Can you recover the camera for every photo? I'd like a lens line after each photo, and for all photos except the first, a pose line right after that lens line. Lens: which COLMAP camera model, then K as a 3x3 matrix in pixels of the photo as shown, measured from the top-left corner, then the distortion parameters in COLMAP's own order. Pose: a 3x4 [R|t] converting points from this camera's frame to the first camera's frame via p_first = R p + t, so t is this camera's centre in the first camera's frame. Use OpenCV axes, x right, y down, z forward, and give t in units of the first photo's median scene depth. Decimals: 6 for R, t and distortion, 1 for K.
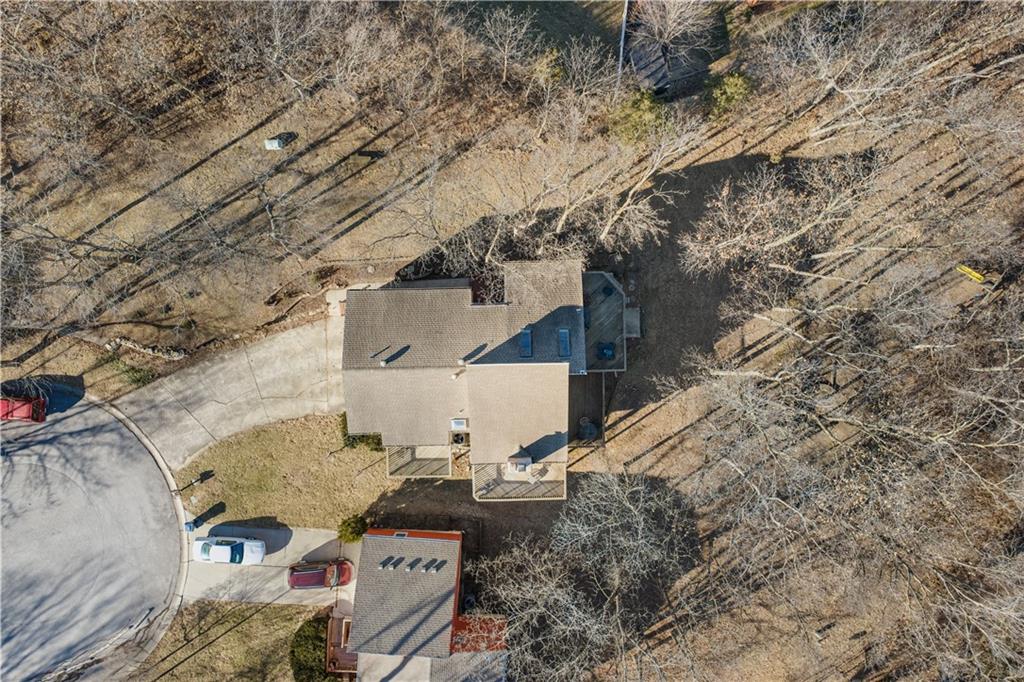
lens RADIAL K [[850.9, 0, 515.2], [0, 850.9, 347.6], [0, 0, 1]] dist [0.000553, -0.005613]
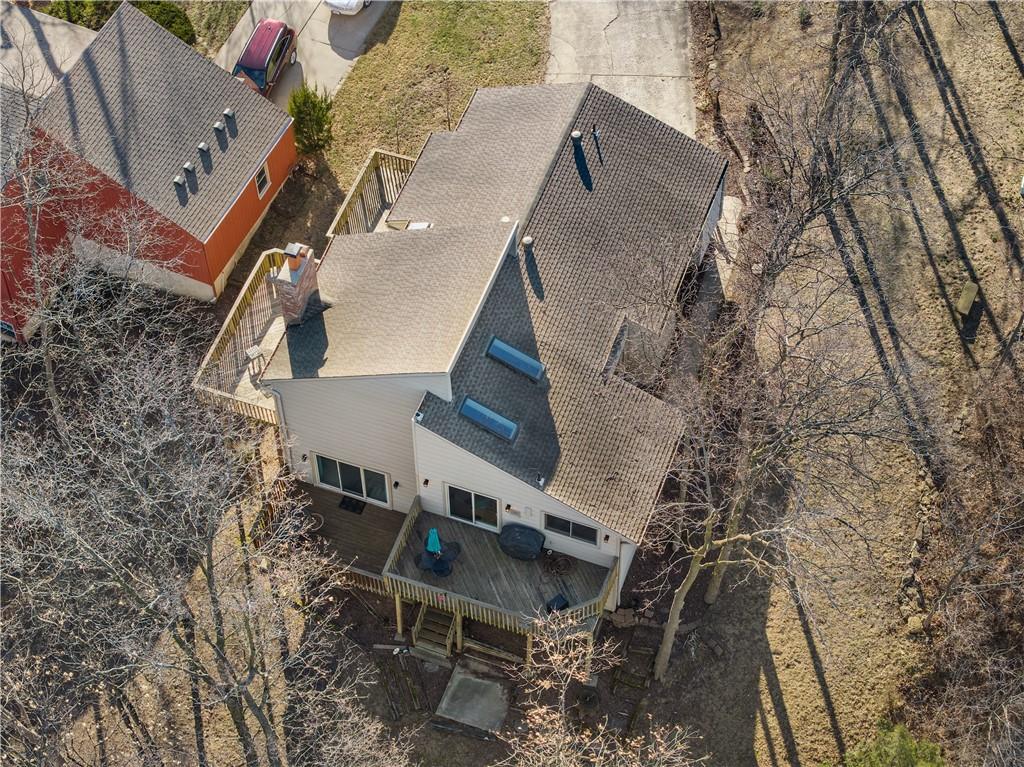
lens RADIAL K [[2067.6, 0, 513.0], [0, 2067.6, 383.6], [0, 0, 1]] dist [-0.125698, 0.000000]
pose [[-0.359466, 0.759764, -0.541796, 0.622416], [-0.933150, -0.295178, 0.205187, -0.234767], [-0.004032, 0.579335, 0.815080, 0.023249]]
